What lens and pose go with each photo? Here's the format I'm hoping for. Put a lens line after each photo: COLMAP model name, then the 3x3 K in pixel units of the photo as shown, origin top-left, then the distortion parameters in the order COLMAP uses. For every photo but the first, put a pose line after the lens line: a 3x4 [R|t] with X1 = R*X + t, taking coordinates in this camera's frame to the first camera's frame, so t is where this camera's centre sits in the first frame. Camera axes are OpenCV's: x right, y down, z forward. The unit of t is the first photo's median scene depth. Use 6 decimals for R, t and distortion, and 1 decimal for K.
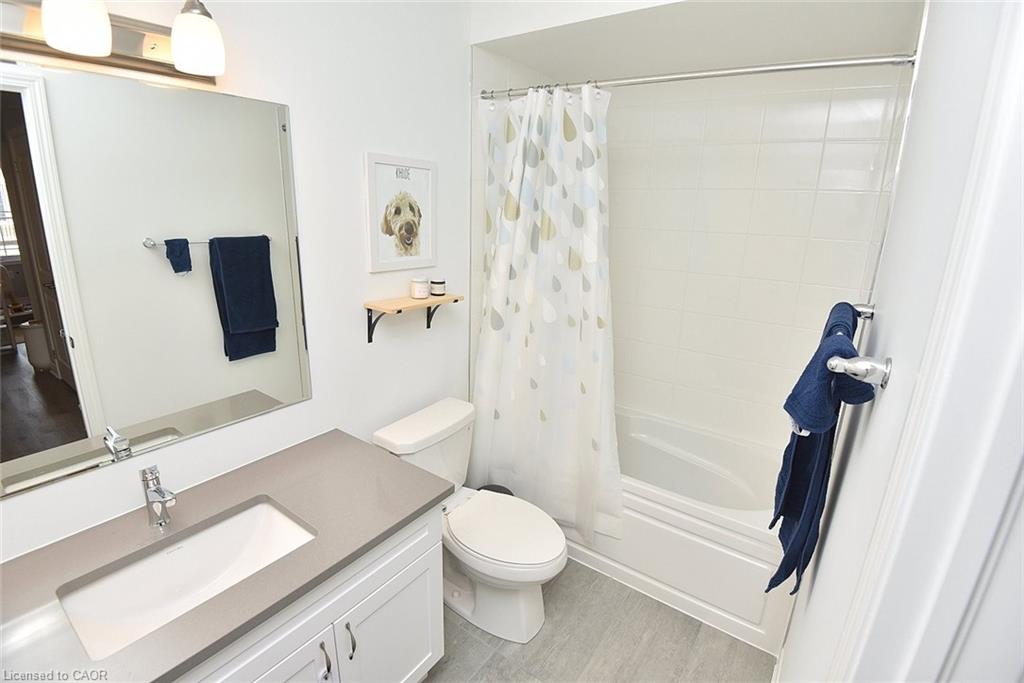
lens RADIAL K [[483.2, 0, 512.0], [0, 483.2, 341.5], [0, 0, 1]] dist [-0.028990, -0.000397]
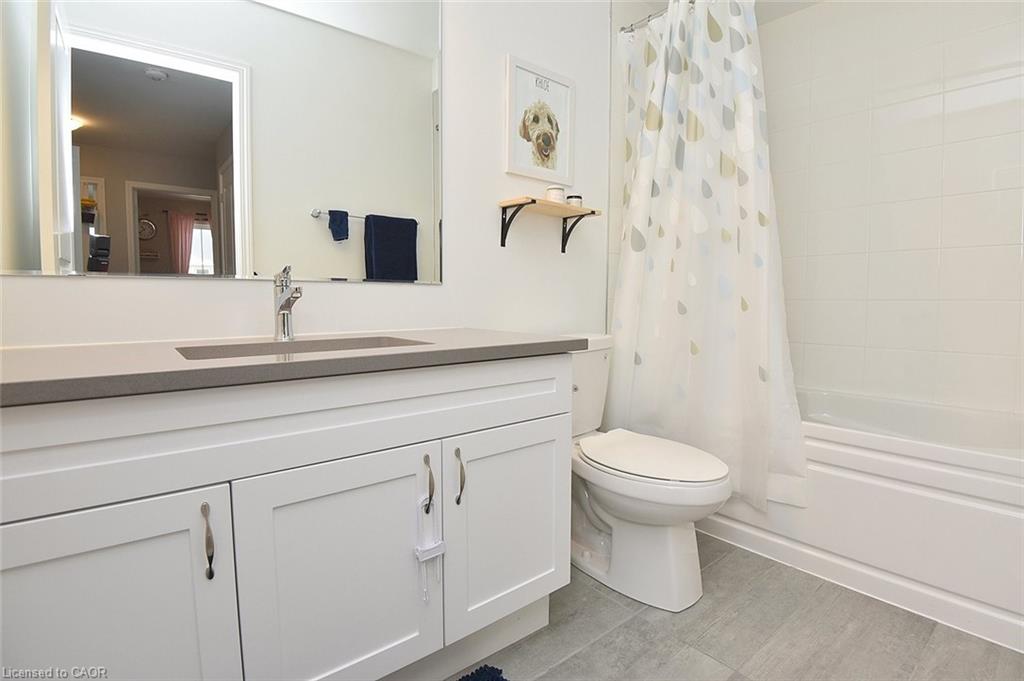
lens RADIAL K [[498.6, 0, 512.0], [0, 498.6, 340.5], [0, 0, 1]] dist [-0.003979, -0.037625]
pose [[0.962670, -0.006881, -0.270591, -0.007580], [-0.048879, 0.978823, -0.198786, 0.363238], [0.266228, 0.204591, 0.941947, 0.097571]]
